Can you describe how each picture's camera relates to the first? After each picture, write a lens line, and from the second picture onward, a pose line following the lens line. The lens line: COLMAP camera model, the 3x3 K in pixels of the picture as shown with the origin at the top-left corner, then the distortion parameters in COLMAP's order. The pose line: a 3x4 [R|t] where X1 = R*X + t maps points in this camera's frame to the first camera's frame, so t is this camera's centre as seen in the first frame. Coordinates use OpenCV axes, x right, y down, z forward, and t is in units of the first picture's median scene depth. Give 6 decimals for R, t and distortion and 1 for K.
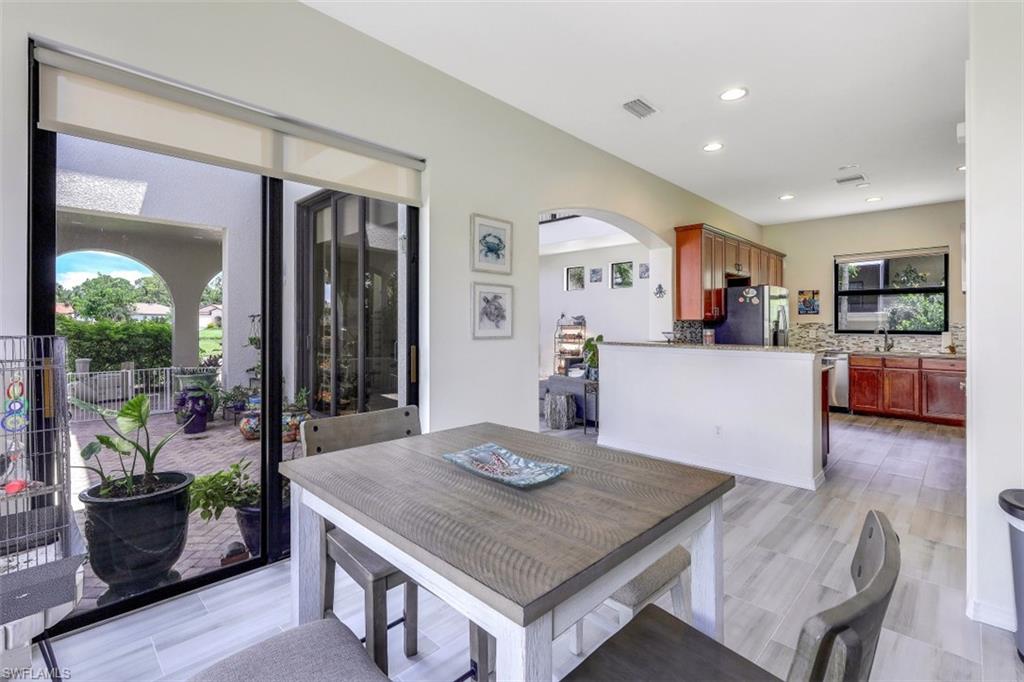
lens RADIAL K [[461.7, 0, 509.9], [0, 461.7, 322.0], [0, 0, 1]] dist [0.002464, 0.000678]
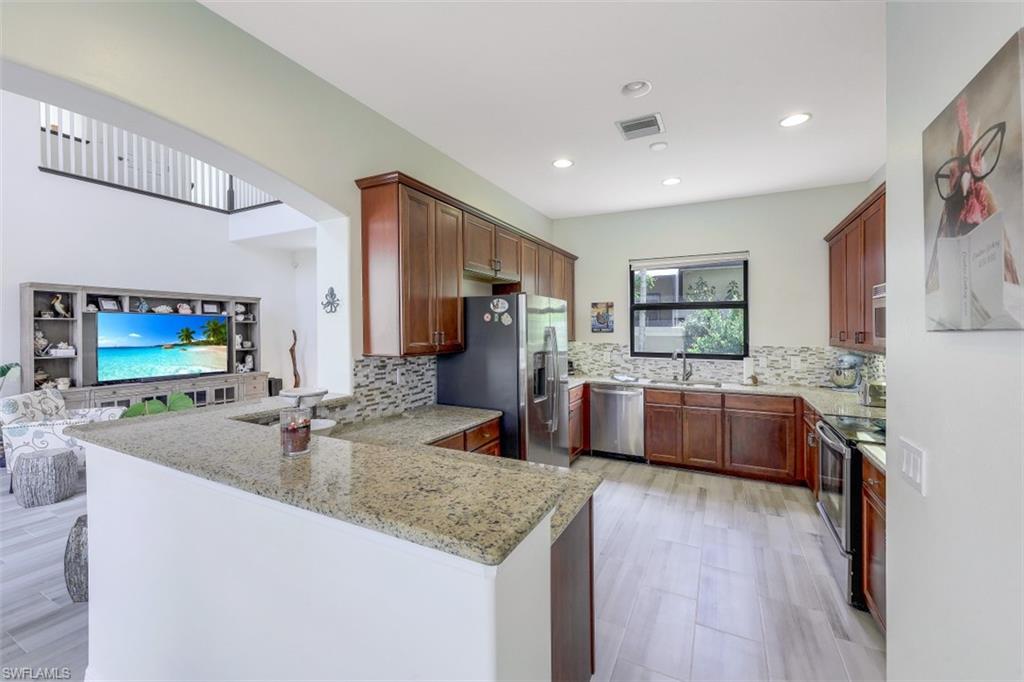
lens RADIAL K [[416.1, 0, 513.0], [0, 416.1, 323.1], [0, 0, 1]] dist [-0.000188, 0.000101]
pose [[0.952031, -0.001373, 0.306000, 0.310245], [0.004157, 0.999956, -0.008448, -0.030429], [-0.305975, 0.009315, 0.951994, 0.403875]]
